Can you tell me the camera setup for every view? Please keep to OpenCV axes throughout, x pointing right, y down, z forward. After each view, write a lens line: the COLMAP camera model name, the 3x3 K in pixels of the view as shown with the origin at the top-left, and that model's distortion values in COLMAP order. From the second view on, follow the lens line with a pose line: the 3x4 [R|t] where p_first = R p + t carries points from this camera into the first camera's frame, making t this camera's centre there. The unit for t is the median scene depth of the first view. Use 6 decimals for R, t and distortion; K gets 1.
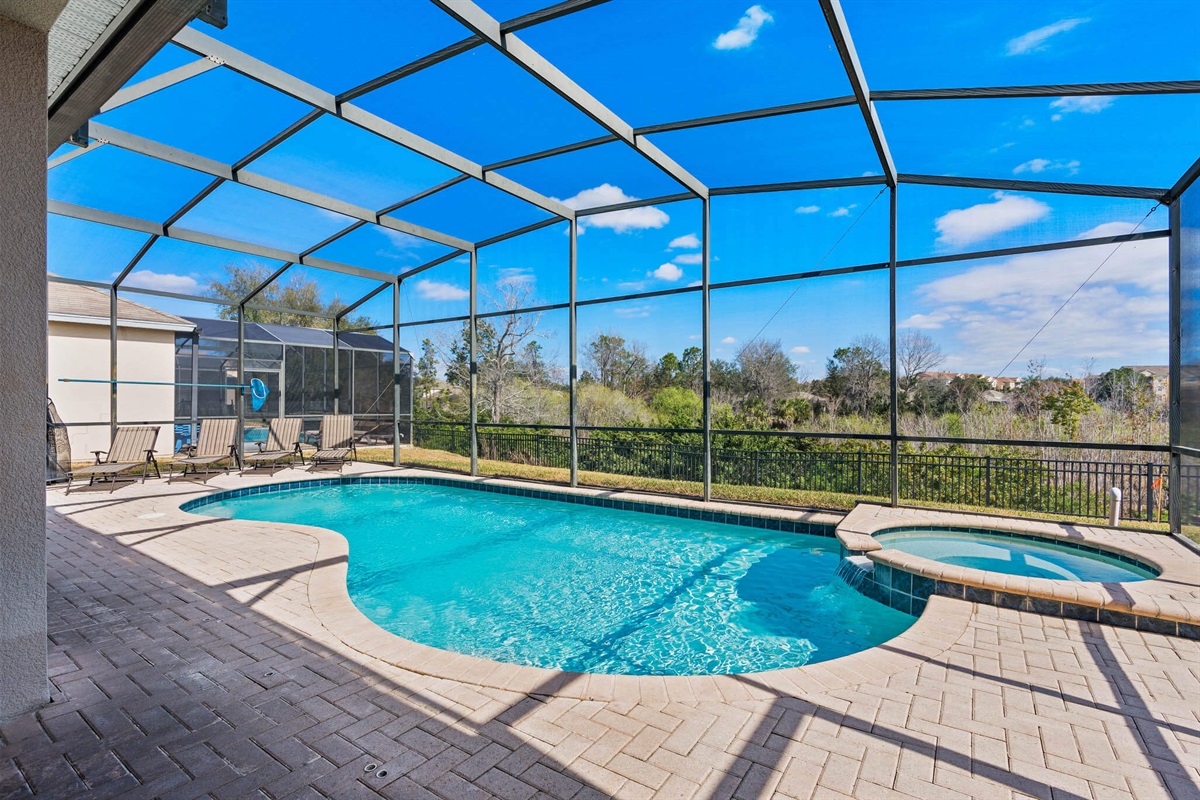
lens RADIAL K [[554.7, 0, 596.4], [0, 554.7, 400.3], [0, 0, 1]] dist [-0.000977, 0.000094]
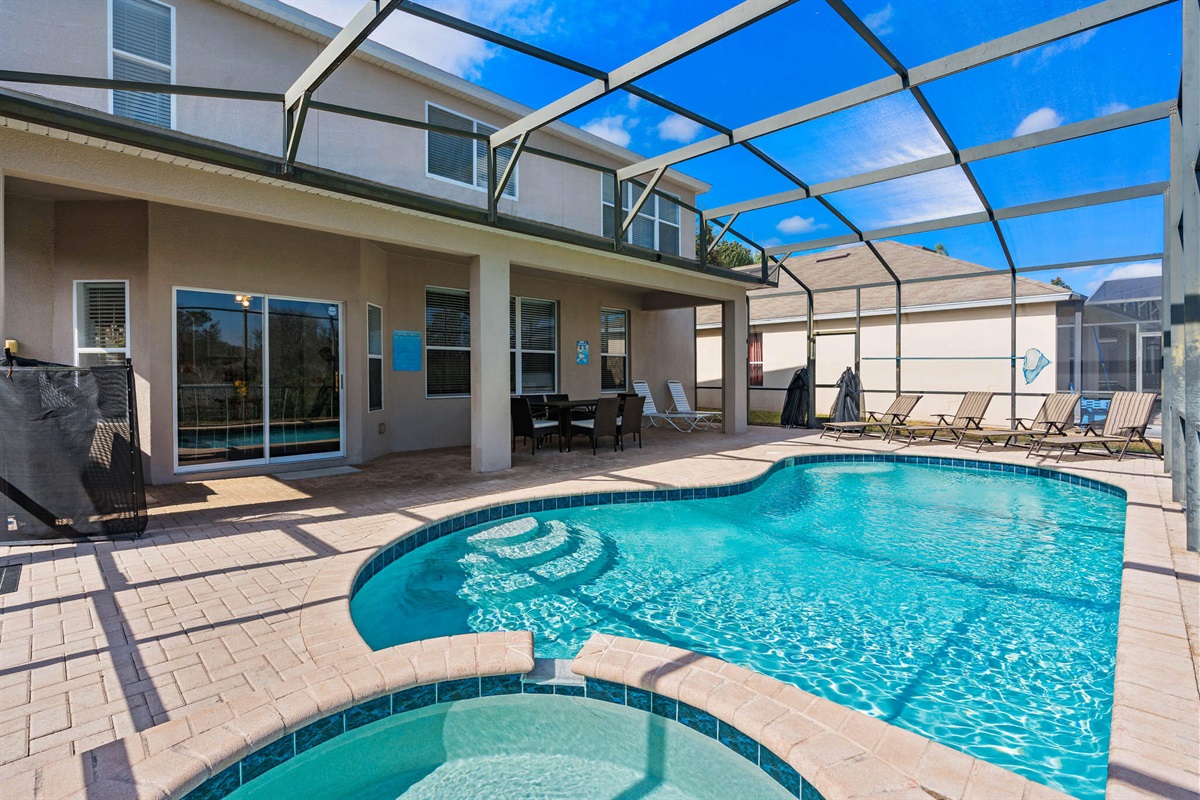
lens RADIAL K [[554.7, 0, 590.2], [0, 554.7, 378.4], [0, 0, 1]] dist [-0.000977, 0.000094]
pose [[-0.184274, 0.004009, -0.982867, 0.486965], [0.002427, 0.999990, 0.003623, 0.005311], [0.982872, -0.001717, -0.184281, 0.547226]]
